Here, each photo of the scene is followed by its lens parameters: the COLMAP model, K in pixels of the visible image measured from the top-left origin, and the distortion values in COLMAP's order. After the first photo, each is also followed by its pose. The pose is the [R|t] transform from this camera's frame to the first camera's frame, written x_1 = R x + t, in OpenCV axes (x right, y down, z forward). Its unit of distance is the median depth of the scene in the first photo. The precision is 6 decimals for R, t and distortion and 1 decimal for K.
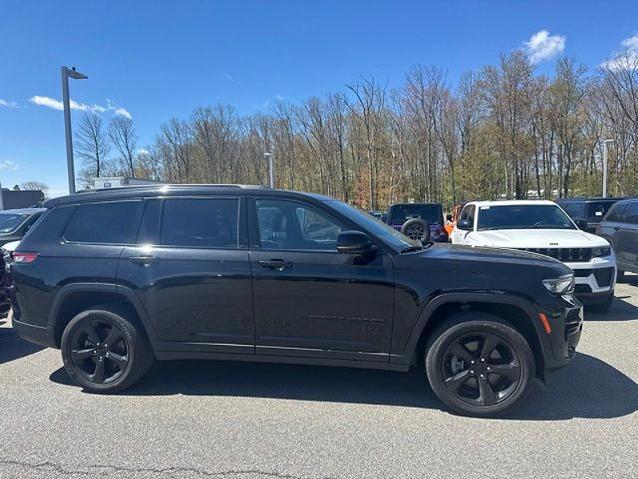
lens RADIAL K [[440.2, 0, 323.8], [0, 440.2, 253.3], [0, 0, 1]] dist [0.073053, -0.086532]
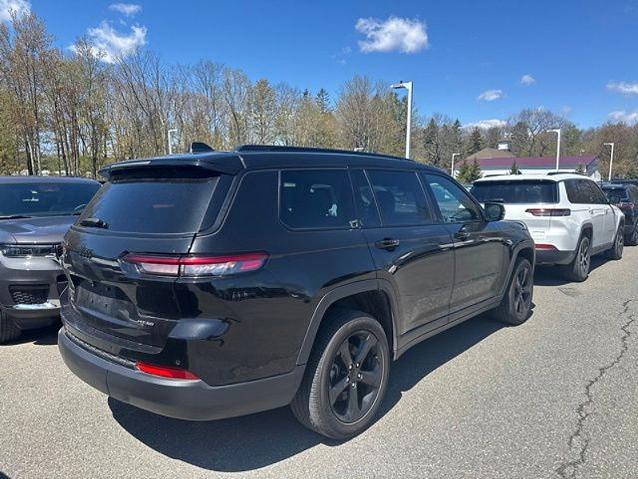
lens RADIAL K [[440.2, 0, 323.8], [0, 440.2, 253.3], [0, 0, 1]] dist [0.073053, -0.086532]
pose [[0.523233, -0.106627, 0.845493, -0.521031], [0.073606, 0.994088, 0.079816, -0.018374], [-0.849005, 0.020471, 0.527988, 0.308853]]
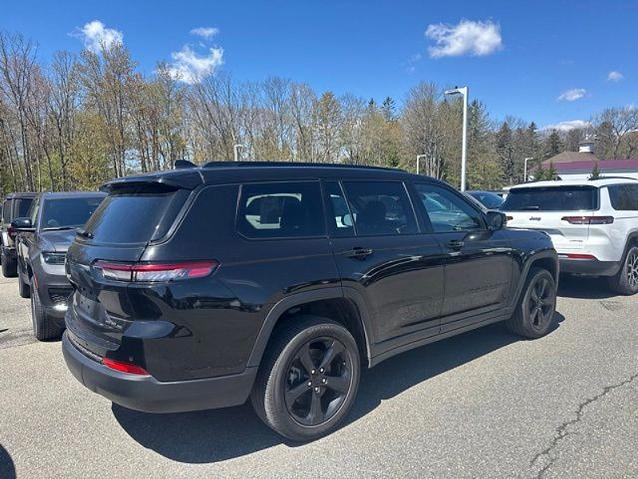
lens RADIAL K [[440.2, 0, 323.8], [0, 440.2, 253.3], [0, 0, 1]] dist [0.073053, -0.086532]
pose [[0.644484, -0.087597, 0.759583, -0.486930], [0.078388, 0.995751, 0.048323, -0.013284], [-0.760589, 0.028399, 0.648613, 0.236081]]
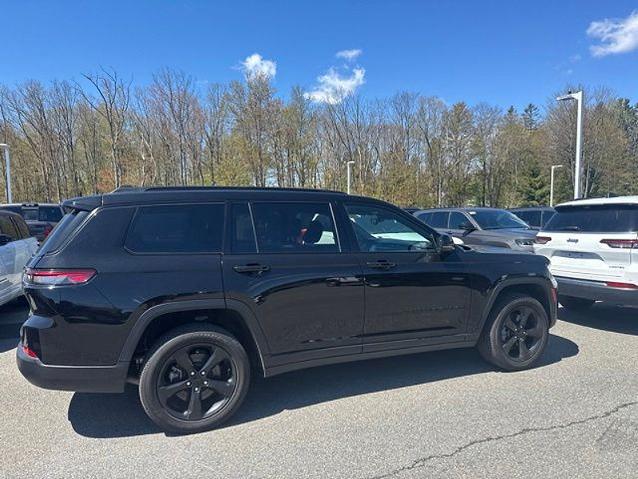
lens RADIAL K [[440.2, 0, 323.8], [0, 440.2, 253.3], [0, 0, 1]] dist [0.073053, -0.086532]
pose [[0.838814, -0.039985, 0.542948, -0.349169], [0.048432, 0.998826, -0.001265, -0.004086], [-0.542260, 0.027357, 0.839765, 0.075784]]
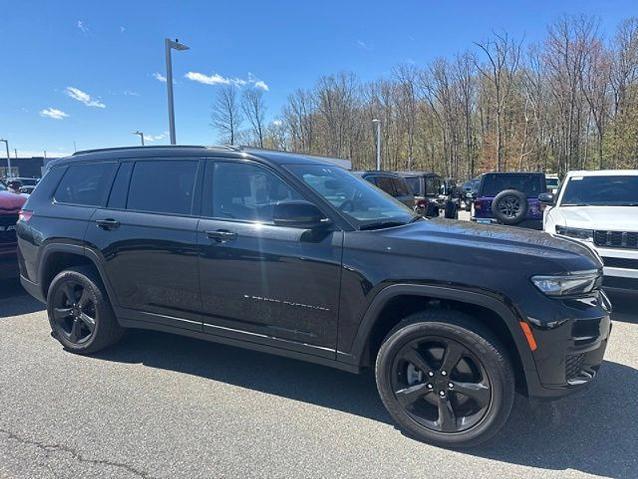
lens RADIAL K [[439.6, 0, 324.0], [0, 439.6, 249.8], [0, 0, 1]] dist [0.071881, -0.085642]
pose [[0.962900, 0.060014, -0.263102, 0.140155], [-0.043923, 0.996811, 0.066623, -0.006339], [0.266261, -0.052595, 0.962465, 0.087013]]
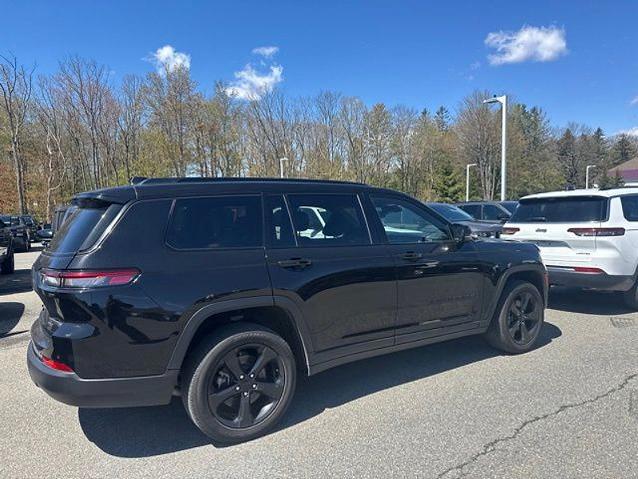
lens RADIAL K [[439.6, 0, 324.0], [0, 439.6, 249.8], [0, 0, 1]] dist [0.071881, -0.085642]
pose [[0.731677, -0.059375, 0.679060, -0.428900], [0.074173, 0.997219, 0.007274, -0.006292], [-0.677604, 0.045046, 0.734046, 0.152494]]
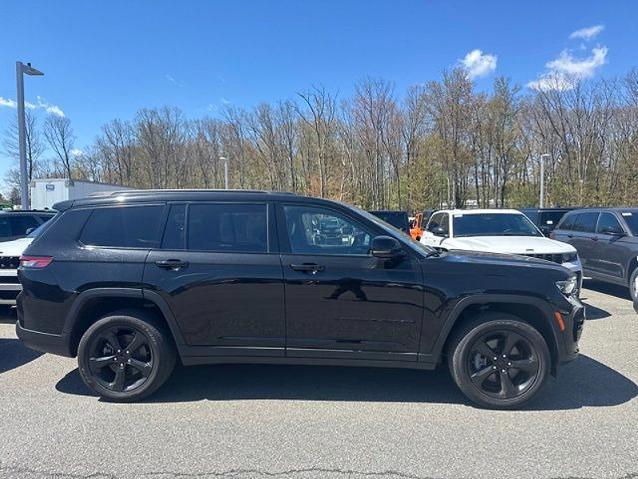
lens RADIAL K [[439.6, 0, 324.0], [0, 439.6, 249.8], [0, 0, 1]] dist [0.071881, -0.085642]
pose [[0.992755, 0.002346, 0.120132, -0.084166], [0.000233, 0.999770, -0.021449, 0.001644], [-0.120154, 0.021322, 0.992526, -0.010404]]
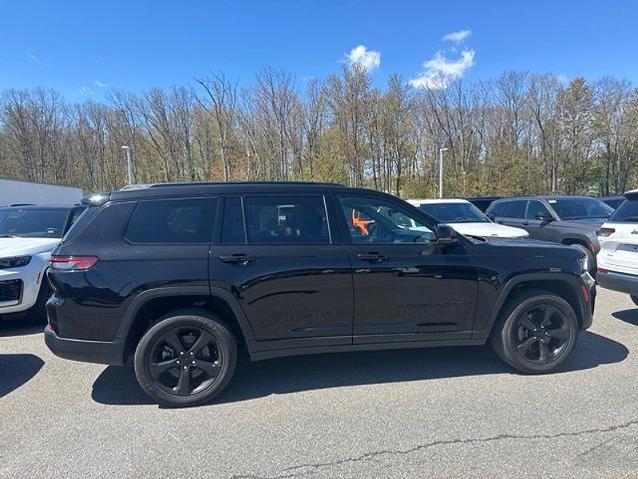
lens RADIAL K [[439.6, 0, 324.0], [0, 439.6, 249.8], [0, 0, 1]] dist [0.071881, -0.085642]
pose [[0.939493, -0.037463, 0.340513, -0.250935], [0.039201, 0.999230, 0.001779, 0.000135], [-0.340318, 0.011677, 0.940238, 0.018402]]
